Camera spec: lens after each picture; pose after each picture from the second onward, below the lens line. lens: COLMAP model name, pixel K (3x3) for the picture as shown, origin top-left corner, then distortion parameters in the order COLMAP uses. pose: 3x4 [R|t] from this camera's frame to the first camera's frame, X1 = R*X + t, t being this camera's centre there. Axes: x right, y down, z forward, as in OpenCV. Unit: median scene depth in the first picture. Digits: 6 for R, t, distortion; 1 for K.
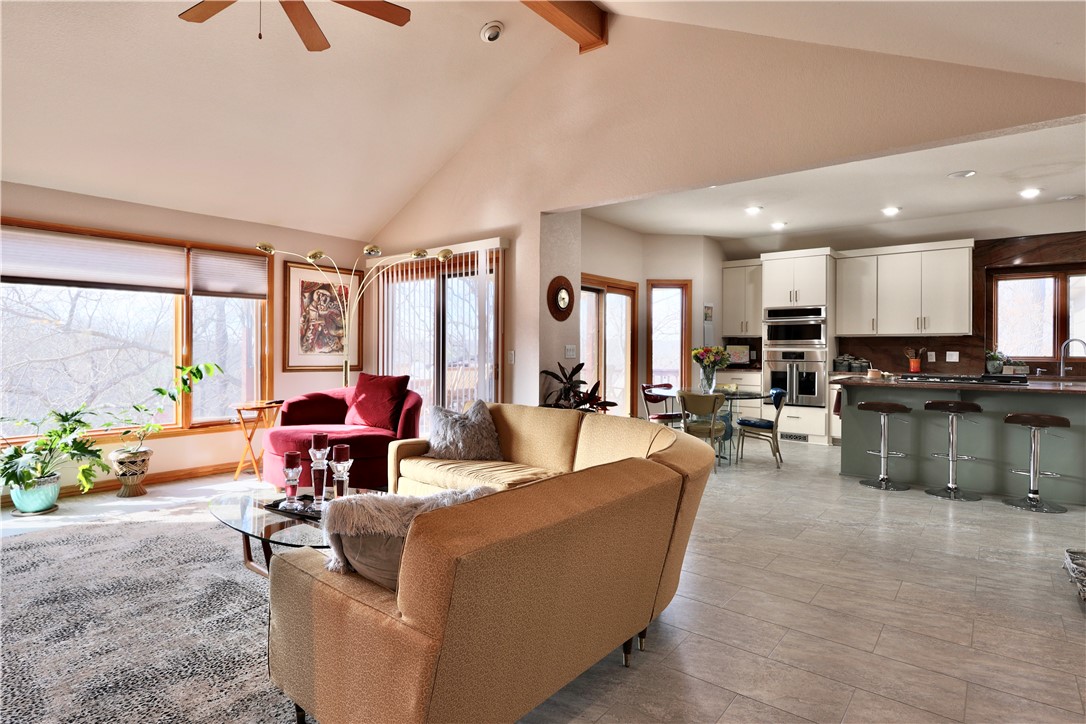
lens RADIAL K [[581.5, 0, 538.6], [0, 581.5, 354.4], [0, 0, 1]] dist [-0.007075, -0.000404]
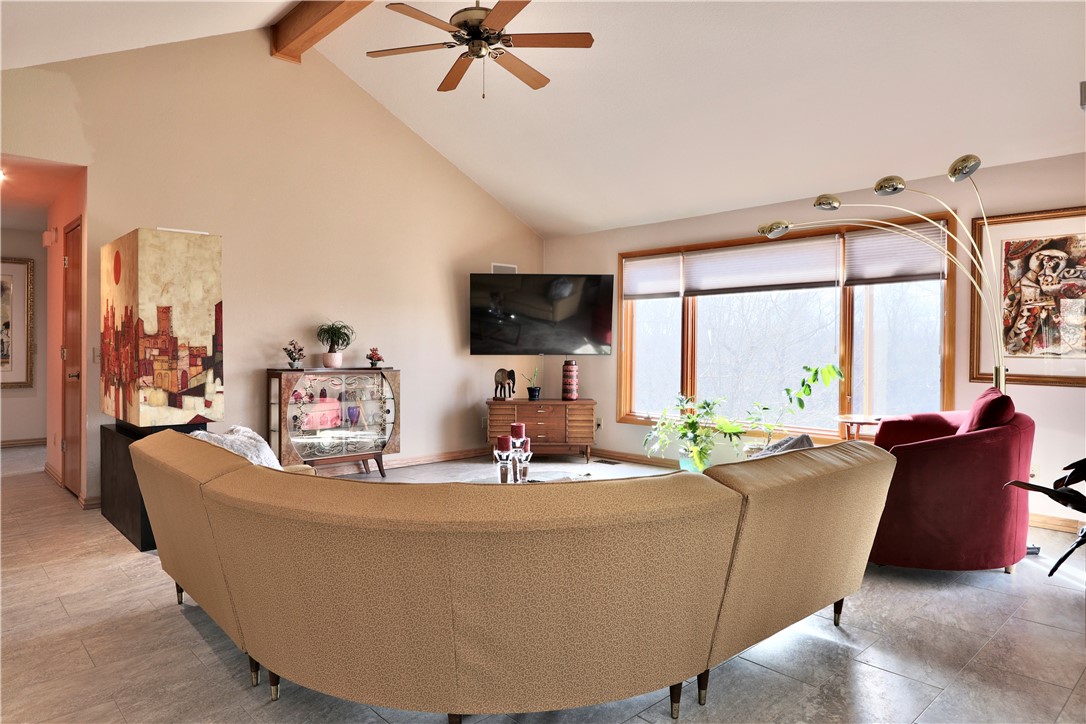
lens RADIAL K [[685.3, 0, 544.3], [0, 685.3, 363.7], [0, 0, 1]] dist [-0.007862, -0.001789]
pose [[-0.129213, 0.018997, -0.991435, 0.436403], [-0.011912, 0.999715, 0.020708, -0.001657], [0.991545, 0.014485, -0.128950, 0.624950]]
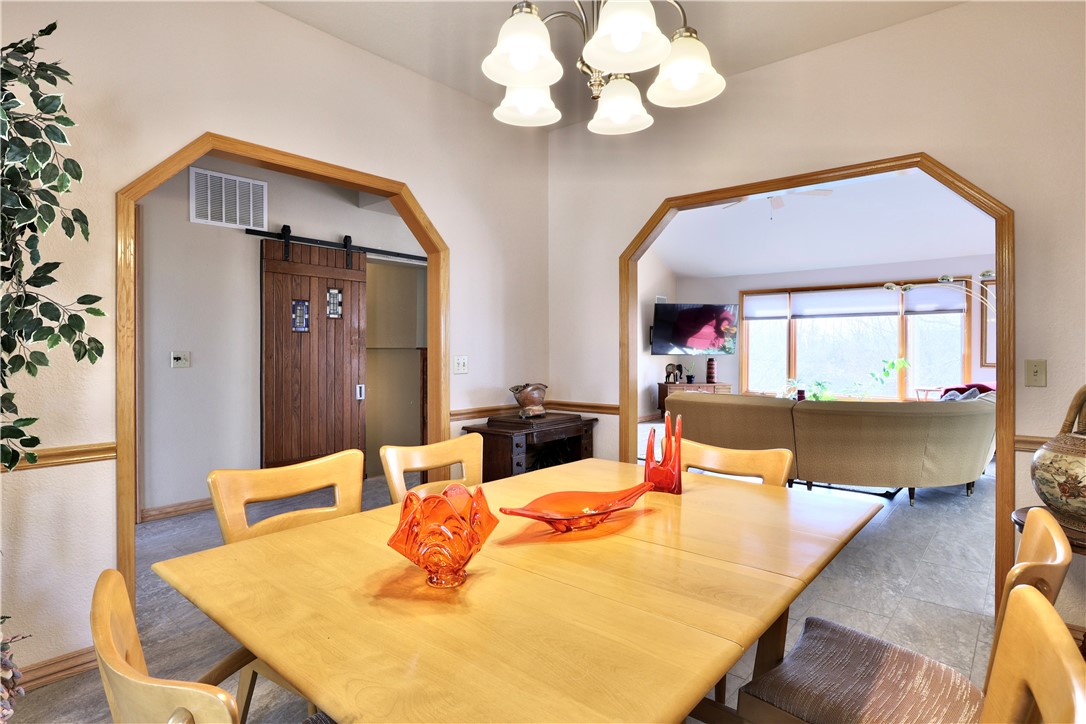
lens RADIAL K [[581.5, 0, 539.2], [0, 581.5, 357.0], [0, 0, 1]] dist [-0.007075, -0.000404]
pose [[-0.019141, 0.008737, -0.999779, 0.881463], [-0.008341, 0.999926, 0.008898, 0.003297], [0.999782, 0.008510, -0.019067, 0.053153]]
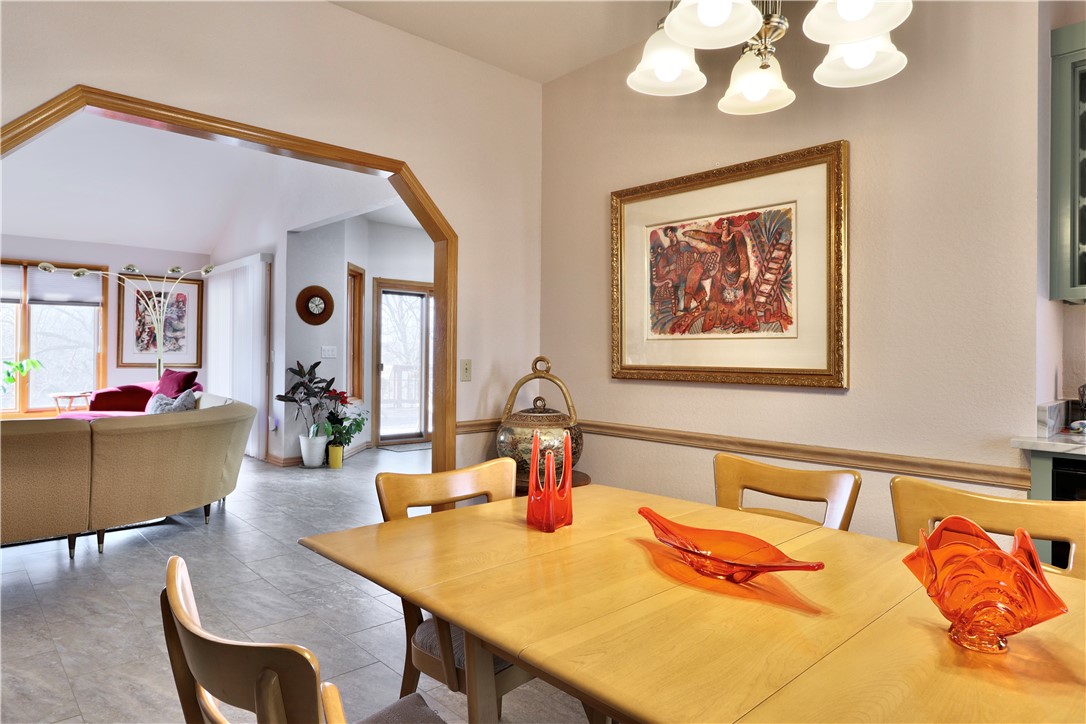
lens RADIAL K [[651.8, 0, 518.7], [0, 651.8, 346.9], [0, 0, 1]] dist [0.004239, 0.000124]
pose [[0.988502, 0.004141, -0.151150, 0.579918], [-0.006492, 0.999866, -0.015059, 0.002104], [0.151068, 0.015867, 0.988396, -0.187919]]
